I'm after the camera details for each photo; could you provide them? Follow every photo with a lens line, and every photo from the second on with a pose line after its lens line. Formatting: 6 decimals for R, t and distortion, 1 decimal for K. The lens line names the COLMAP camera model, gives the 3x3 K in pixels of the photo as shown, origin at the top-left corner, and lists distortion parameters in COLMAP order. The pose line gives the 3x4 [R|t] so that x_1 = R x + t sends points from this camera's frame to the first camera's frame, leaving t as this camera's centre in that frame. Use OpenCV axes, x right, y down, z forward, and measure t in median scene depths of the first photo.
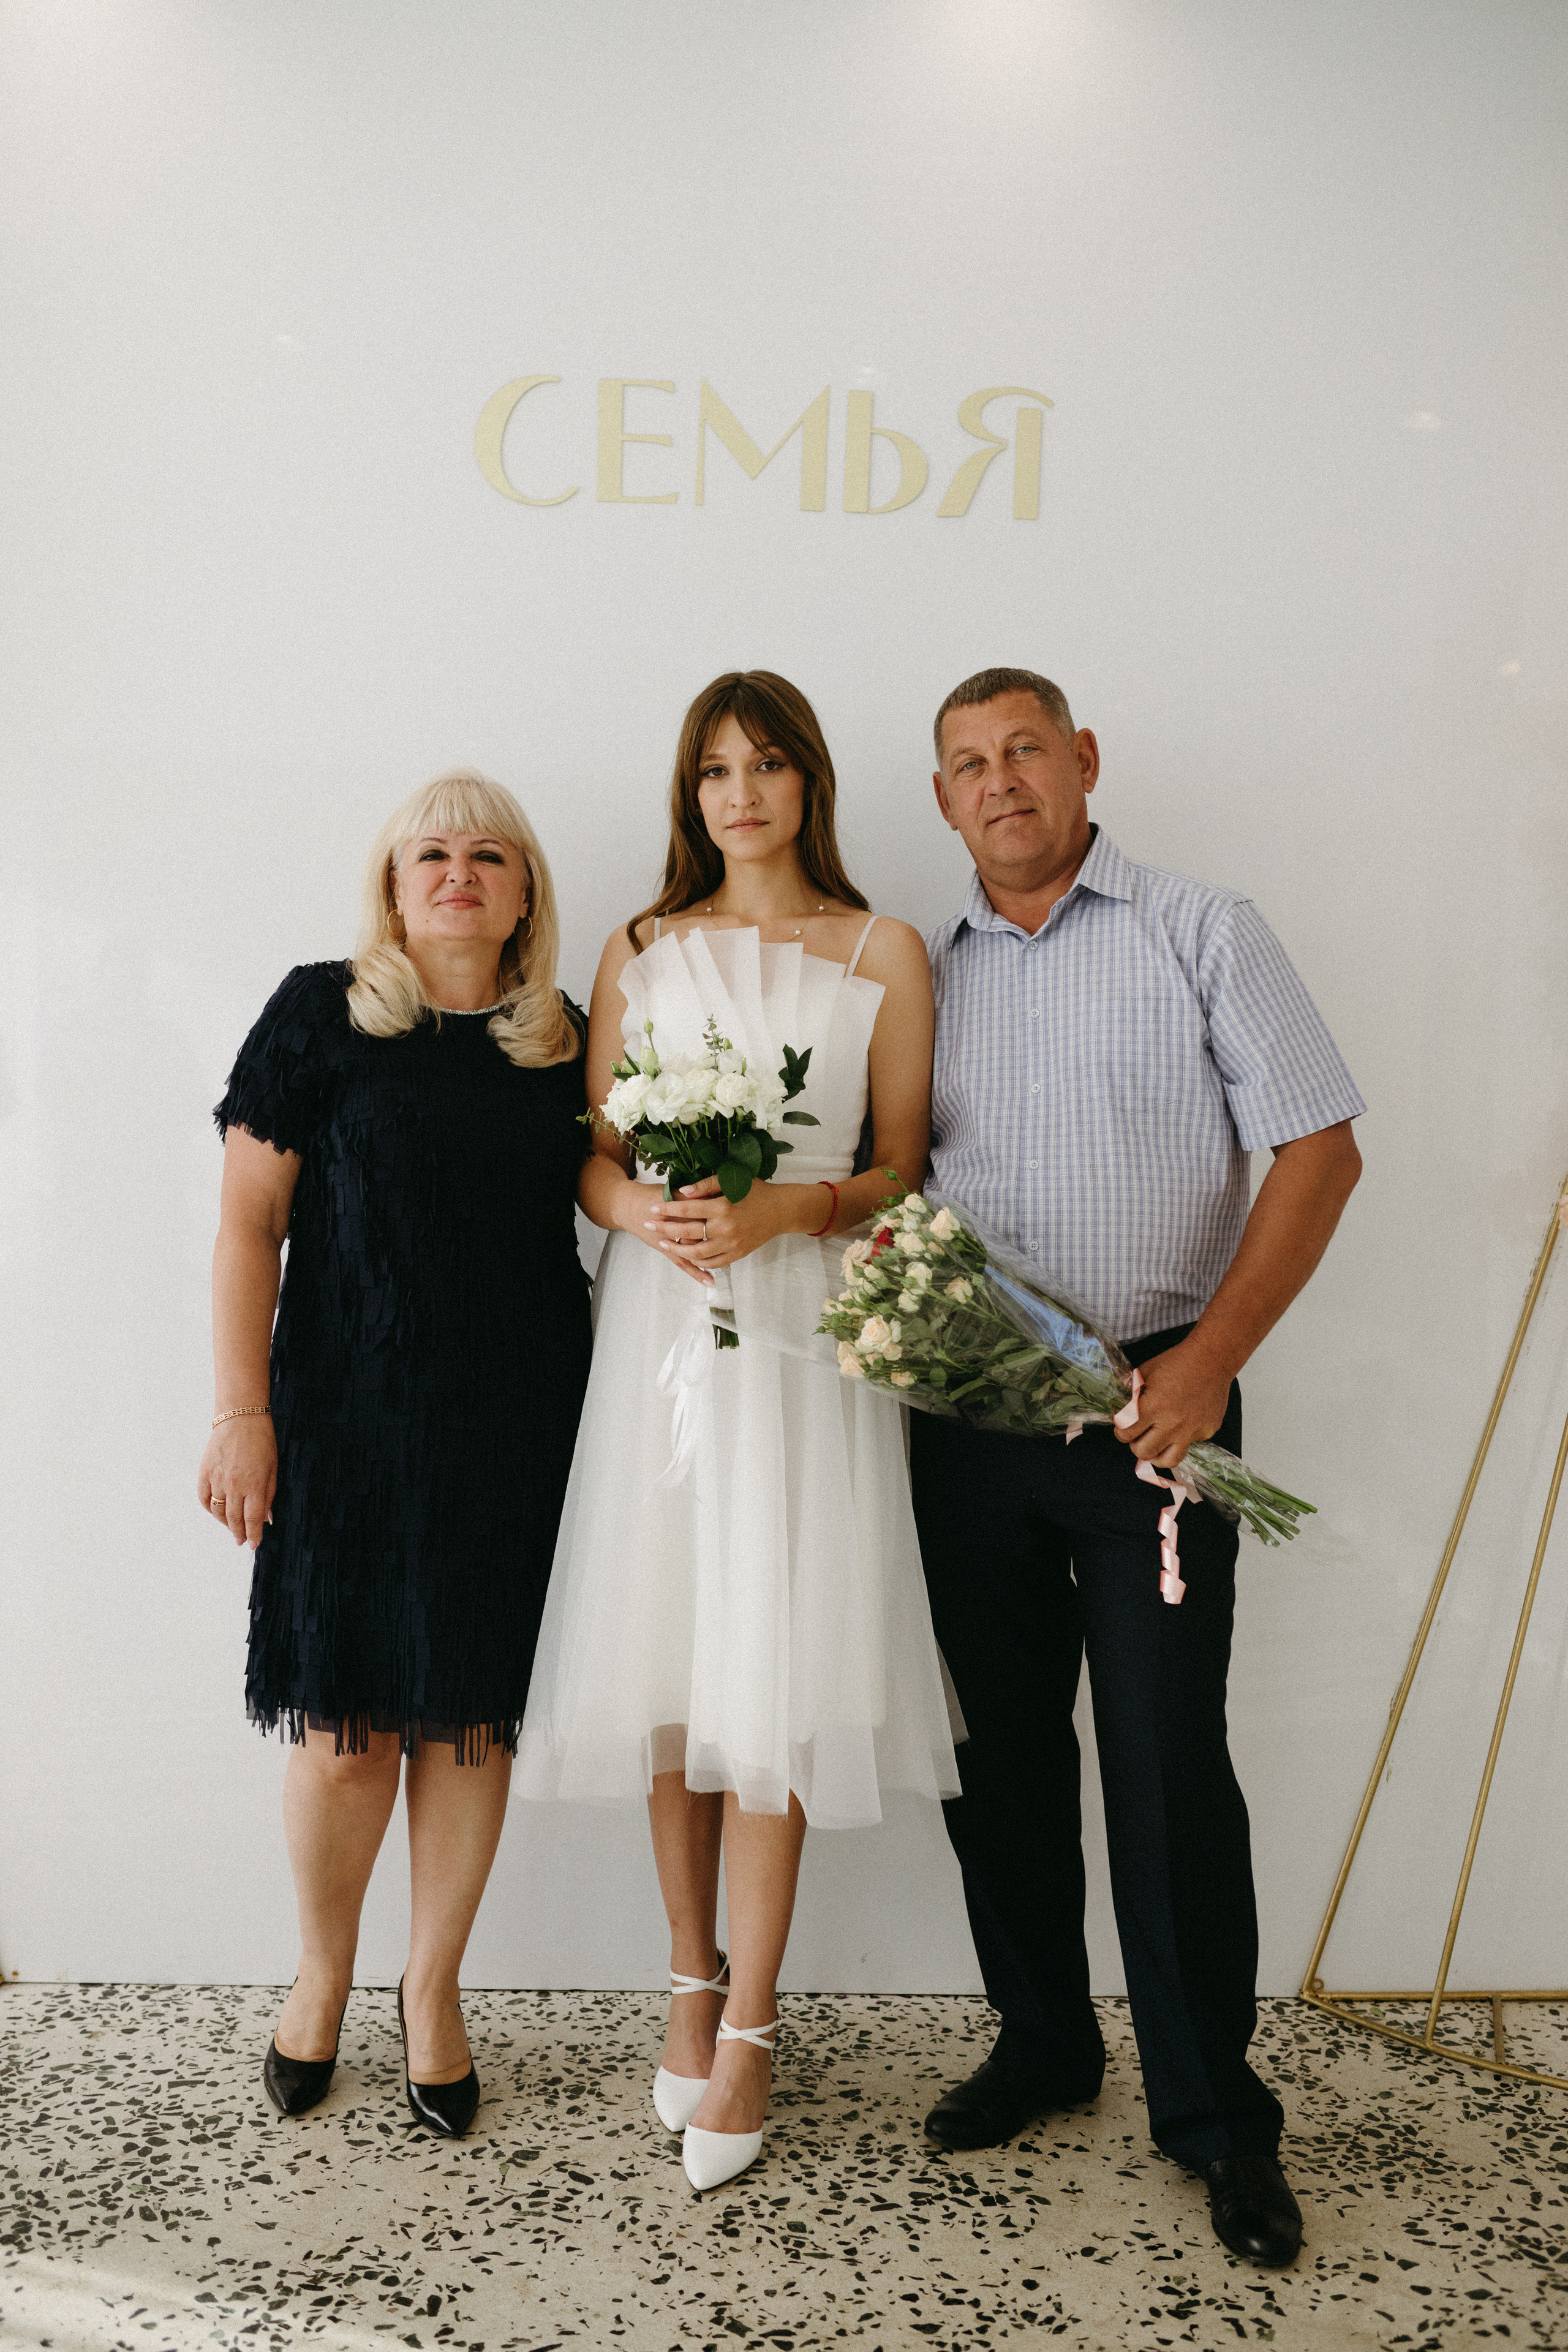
lens RADIAL K [[2255.2, 0, 784.0], [0, 2255.2, 1176.0], [0, 0, 1]] dist [-0.052269, 0.081807]
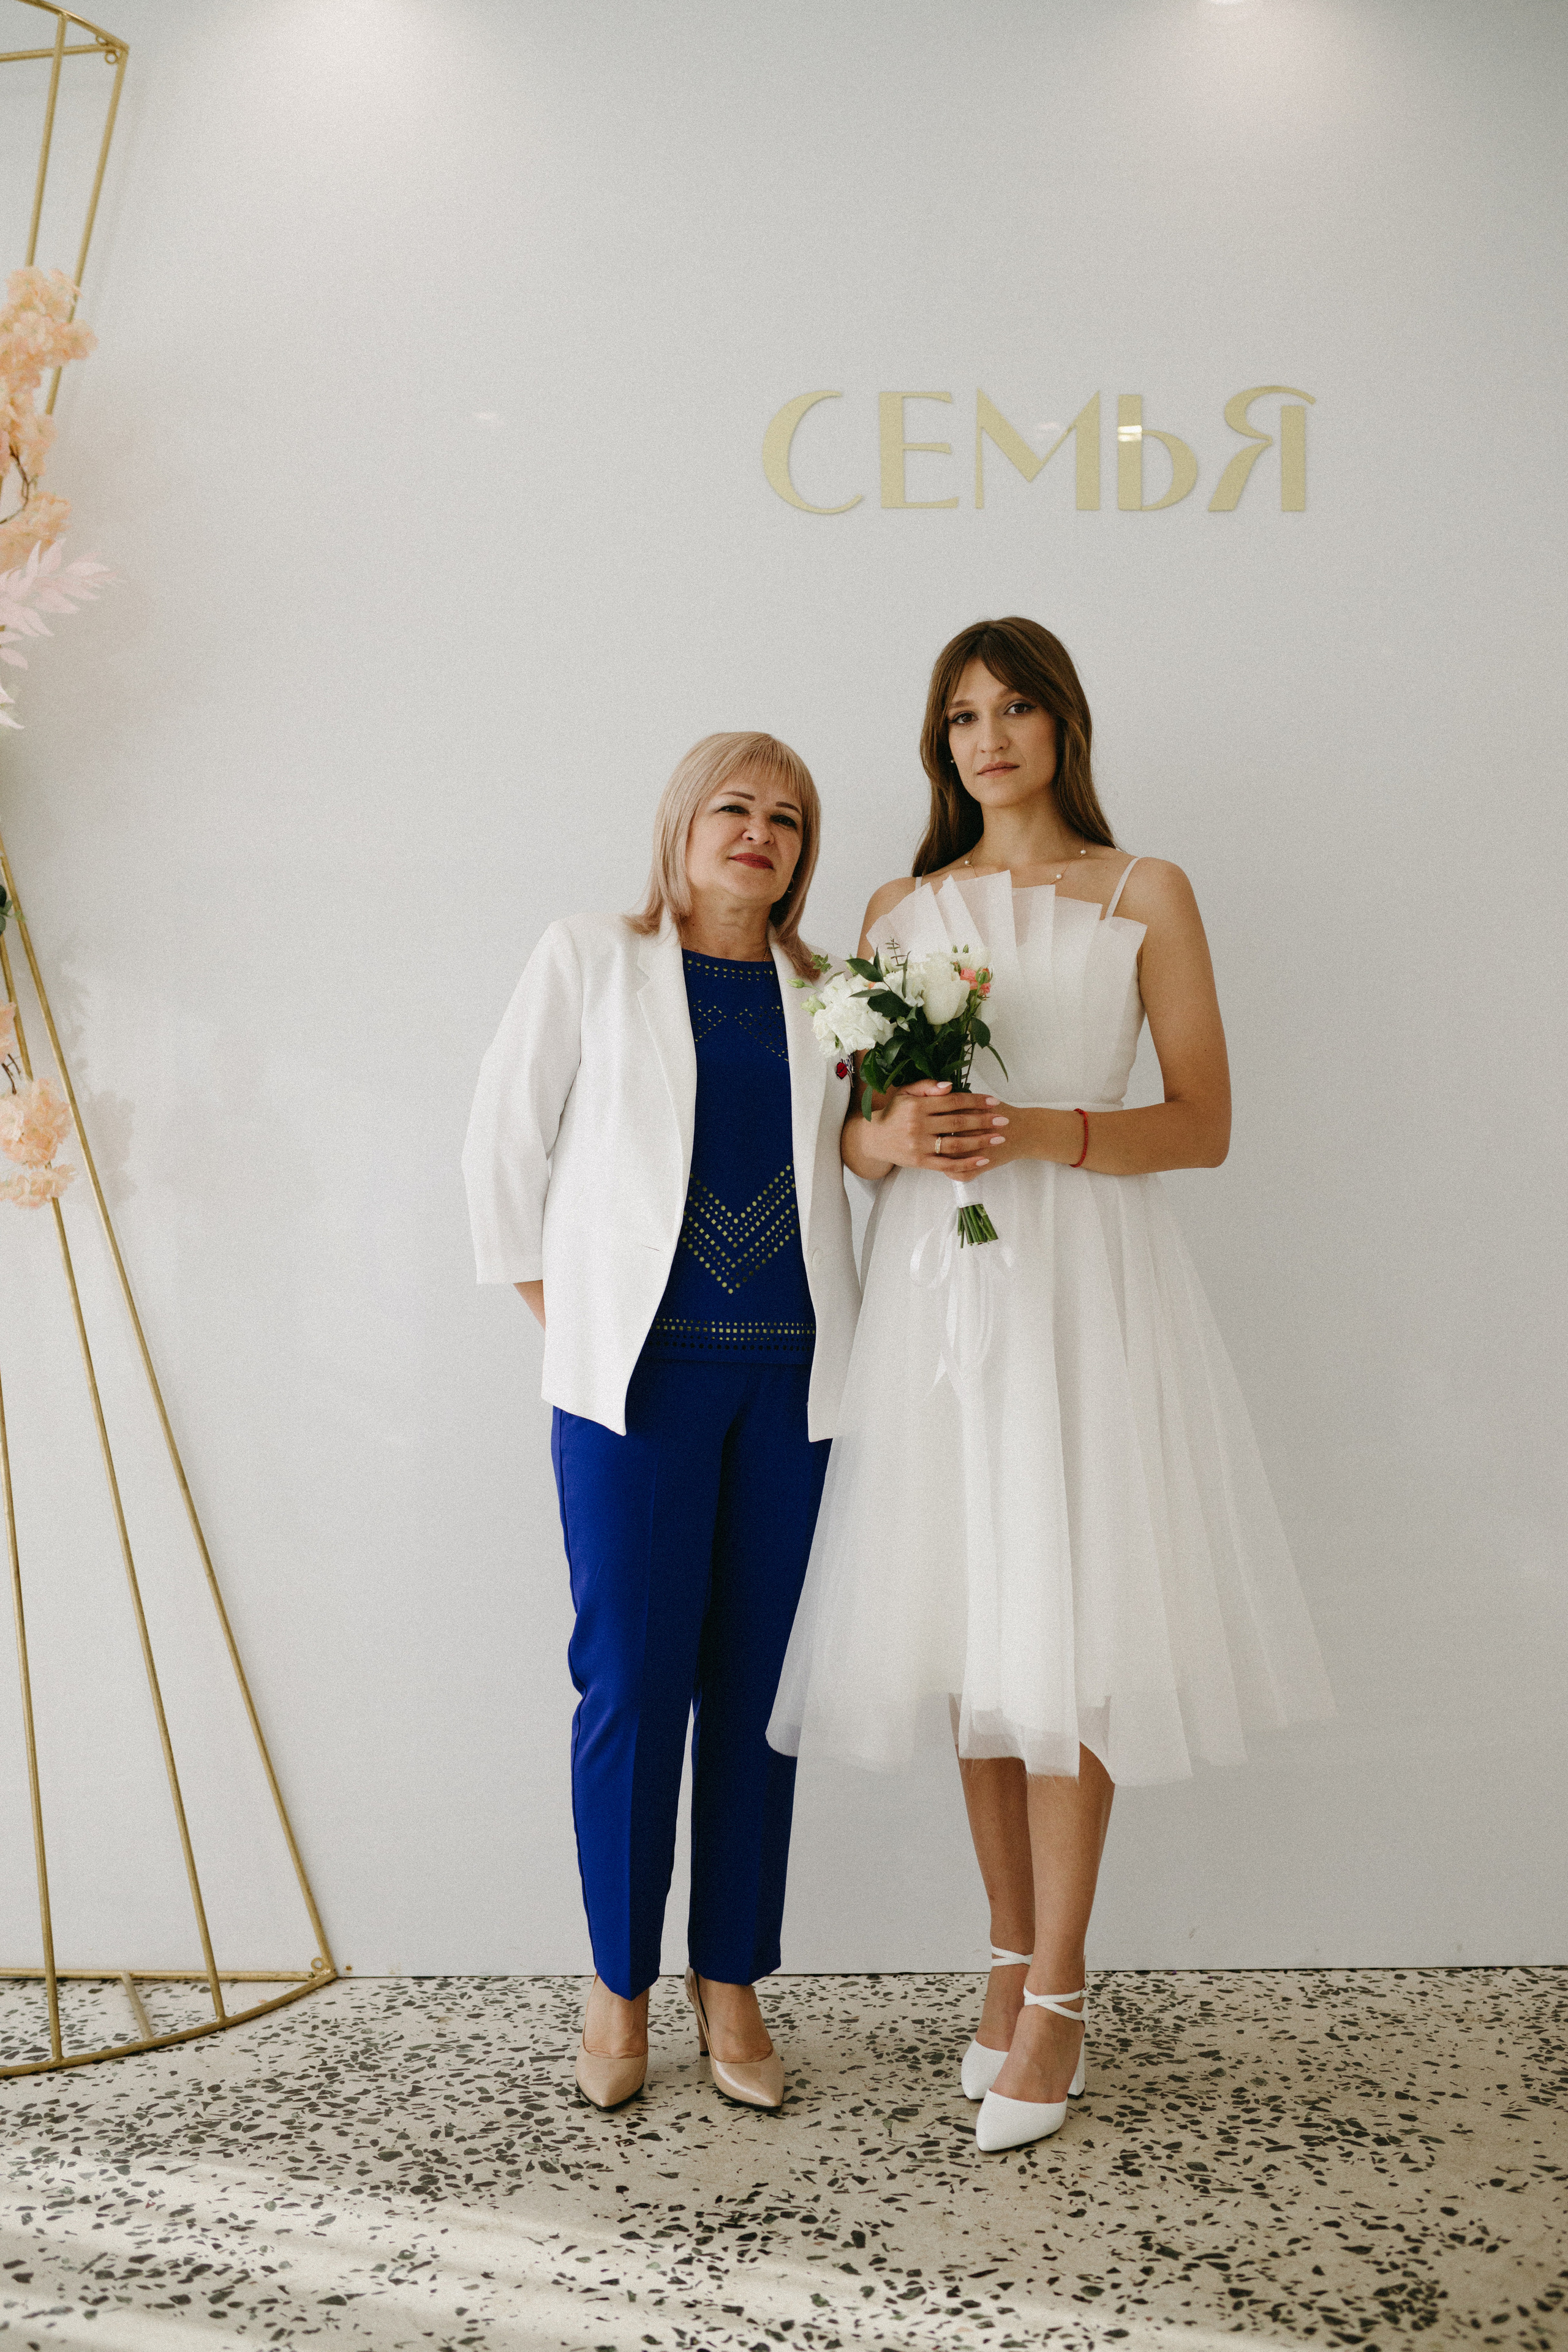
lens RADIAL K [[2255.2, 0, 784.0], [0, 2255.2, 1176.0], [0, 0, 1]] dist [-0.052269, 0.081807]
pose [[0.999161, -0.032526, -0.024868, -0.133220], [0.031043, 0.997843, -0.057843, 0.078550], [0.026696, 0.057023, 0.998016, -0.022170]]
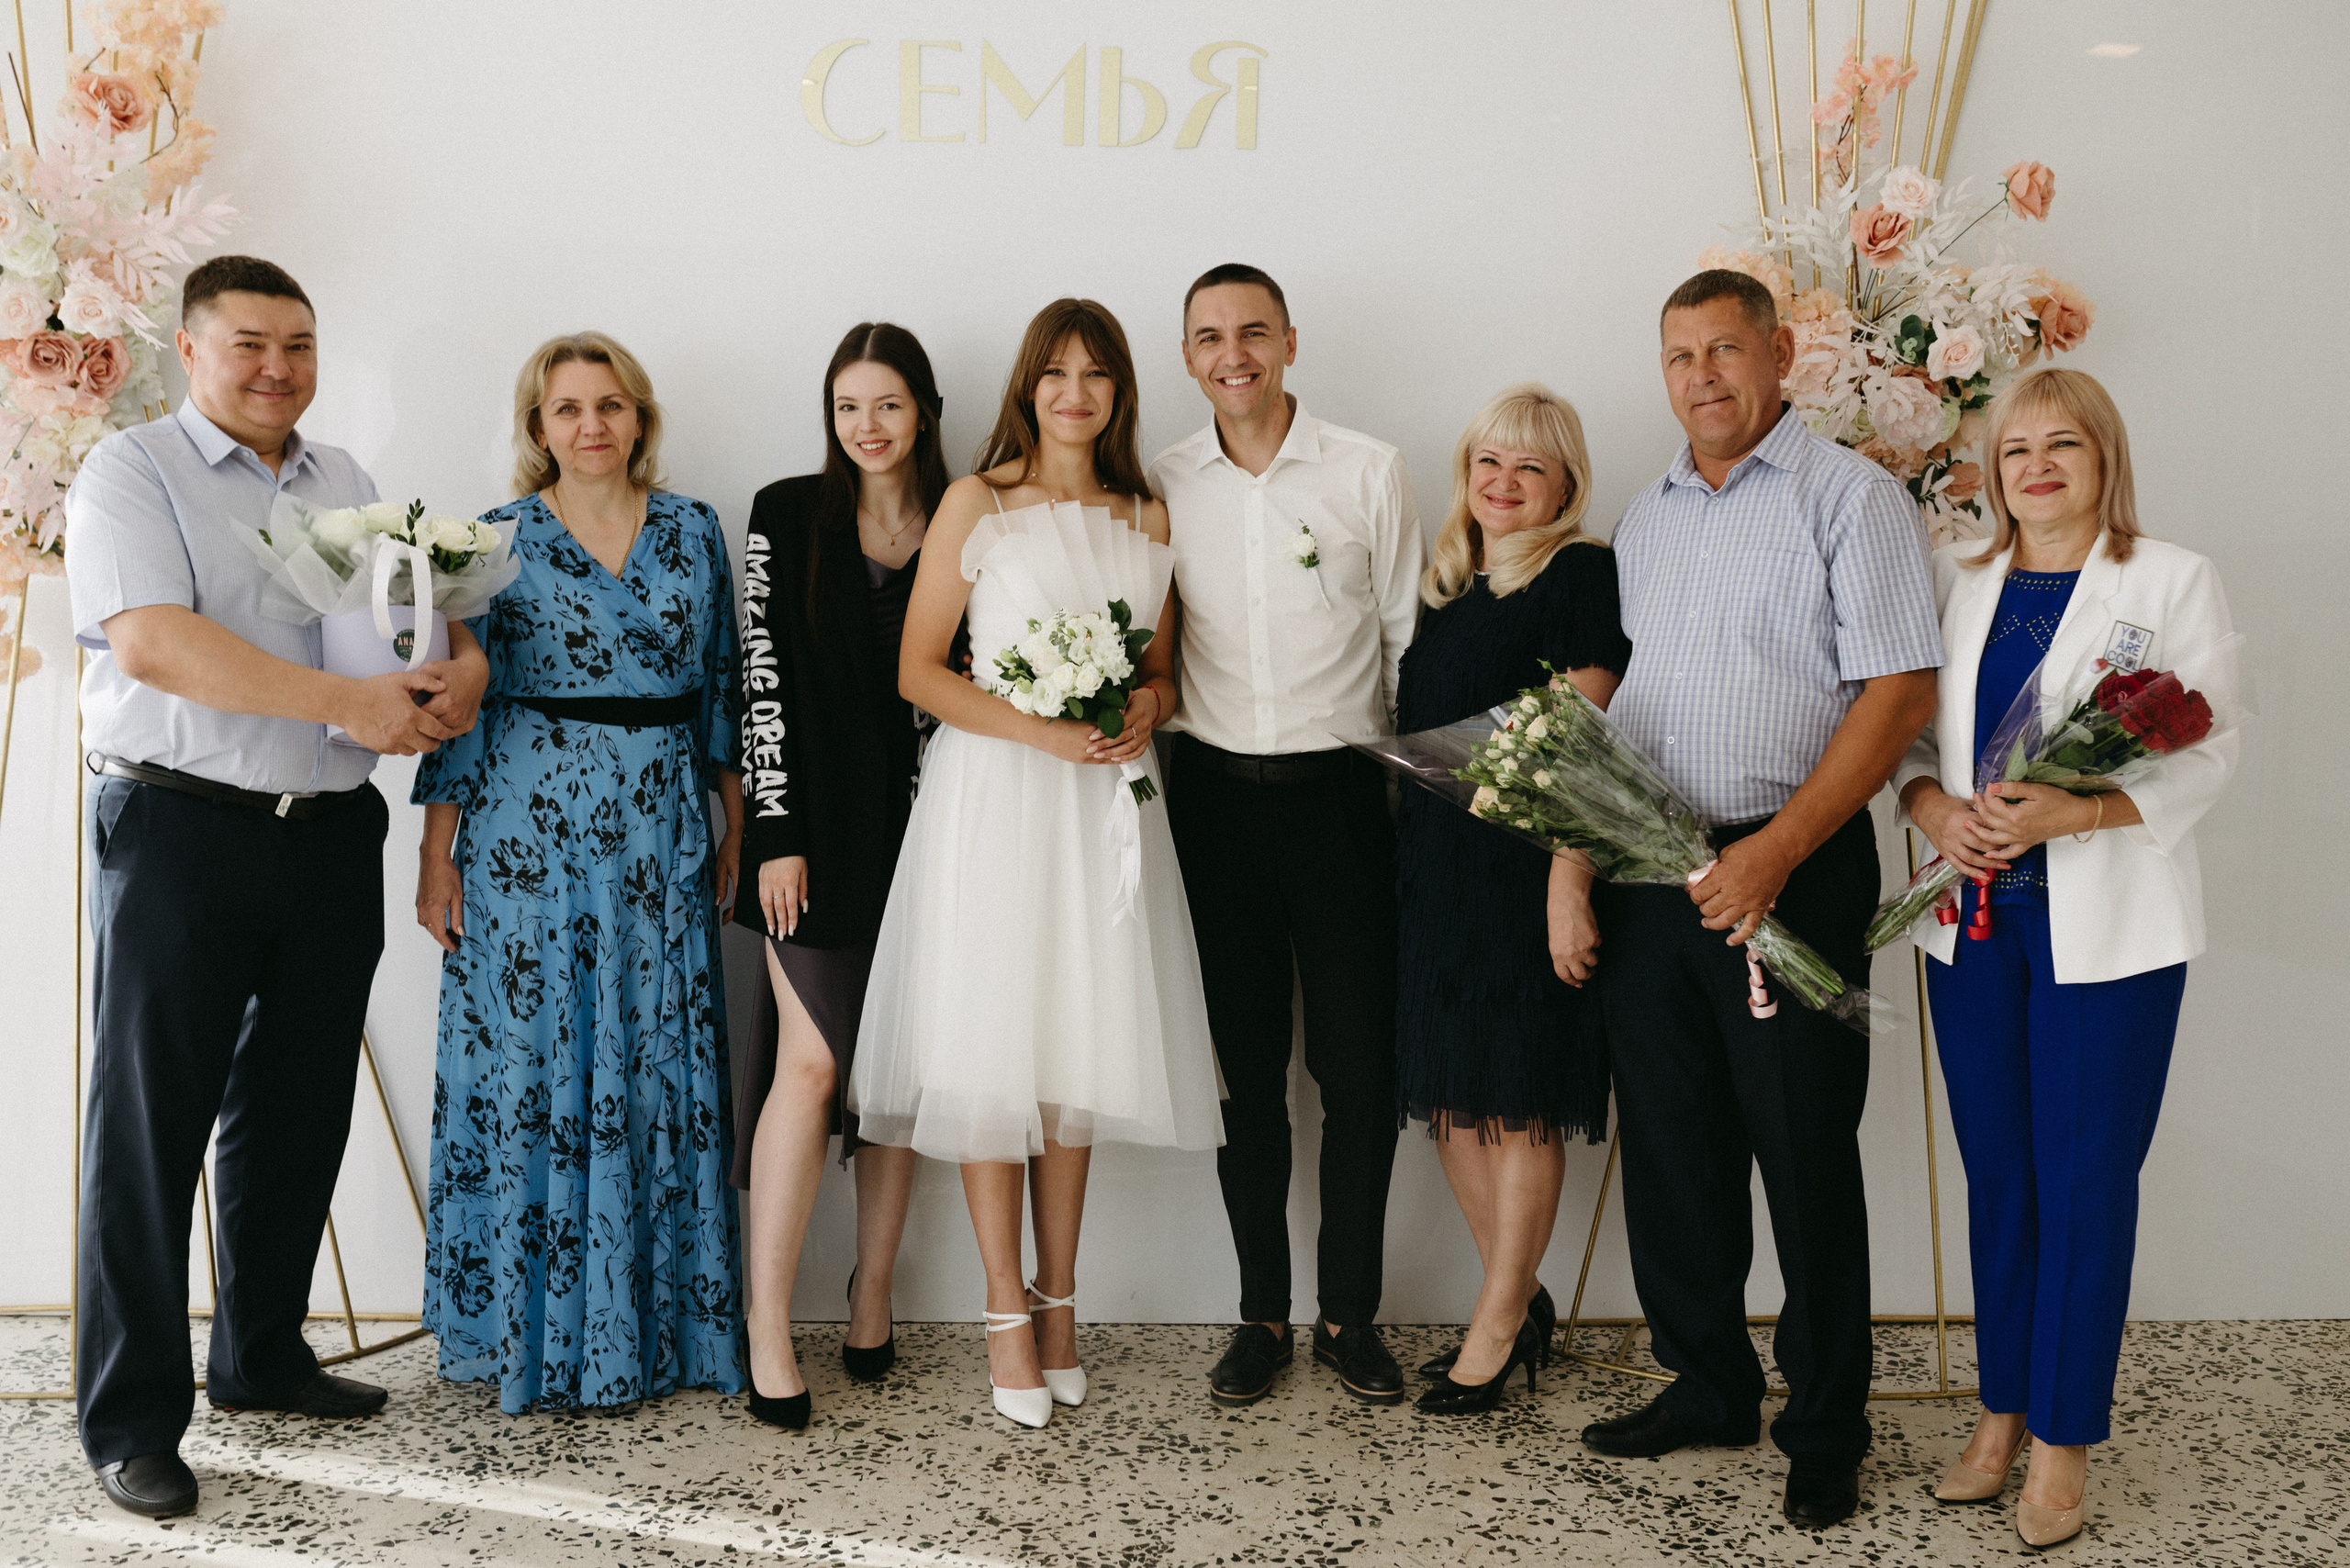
lens RADIAL K [[2370.6, 0, 1236.6], [0, 2370.6, 756.9], [0, 0, 1]] dist [-0.057720, 0.093234]
pose [[0.999938, -0.010882, -0.002269, 0.122150], [0.010991, 0.998412, 0.055255, -0.035480], [0.001664, -0.055276, 0.998470, -0.387400]]
